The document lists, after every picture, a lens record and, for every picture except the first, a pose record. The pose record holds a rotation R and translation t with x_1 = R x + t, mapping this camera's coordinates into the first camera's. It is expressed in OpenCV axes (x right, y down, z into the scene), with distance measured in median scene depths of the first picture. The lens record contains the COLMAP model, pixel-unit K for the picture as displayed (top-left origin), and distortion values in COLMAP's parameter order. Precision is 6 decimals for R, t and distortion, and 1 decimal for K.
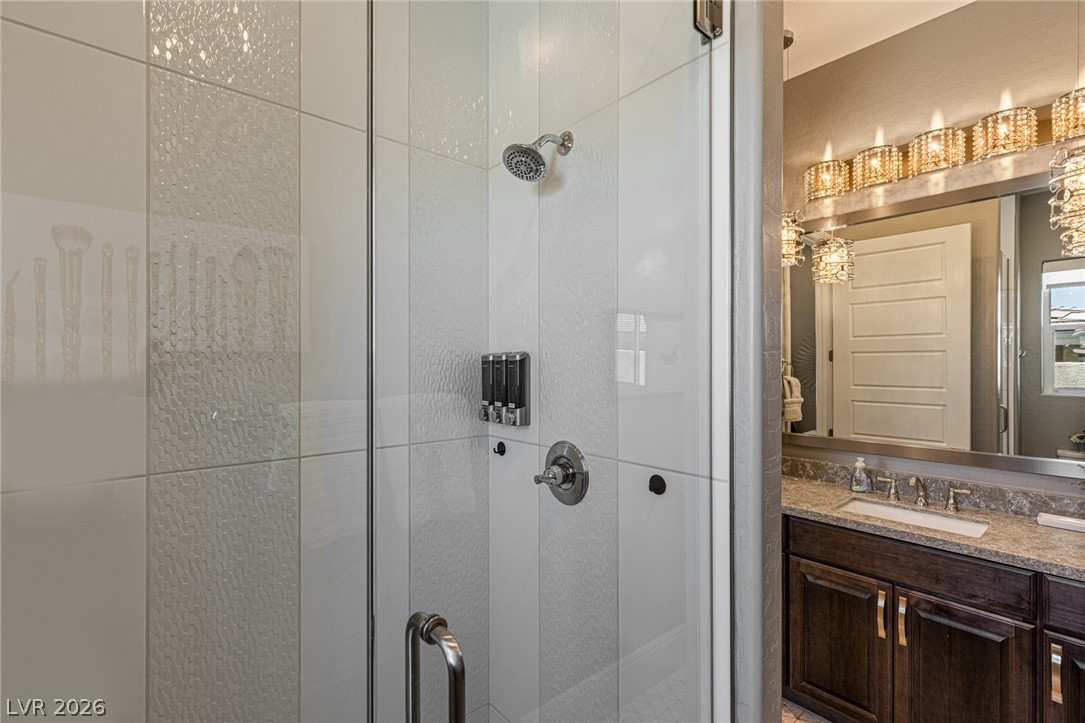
lens RADIAL K [[494.7, 0, 542.5], [0, 494.7, 363.5], [0, 0, 1]] dist [0.000873, -0.000045]
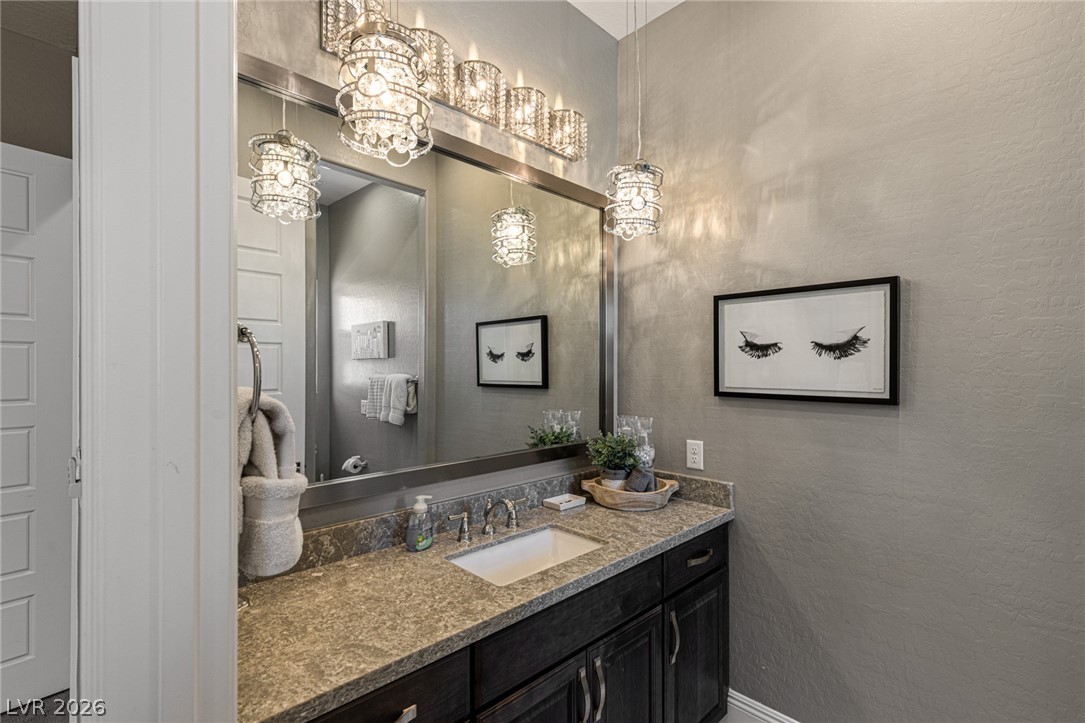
lens RADIAL K [[494.7, 0, 543.1], [0, 494.7, 365.6], [0, 0, 1]] dist [0.000873, -0.000045]
pose [[-0.065988, 0.006162, 0.997801, -0.018805], [0.000865, 0.999981, -0.006118, 0.026150], [-0.997820, 0.000459, -0.065992, 0.972300]]
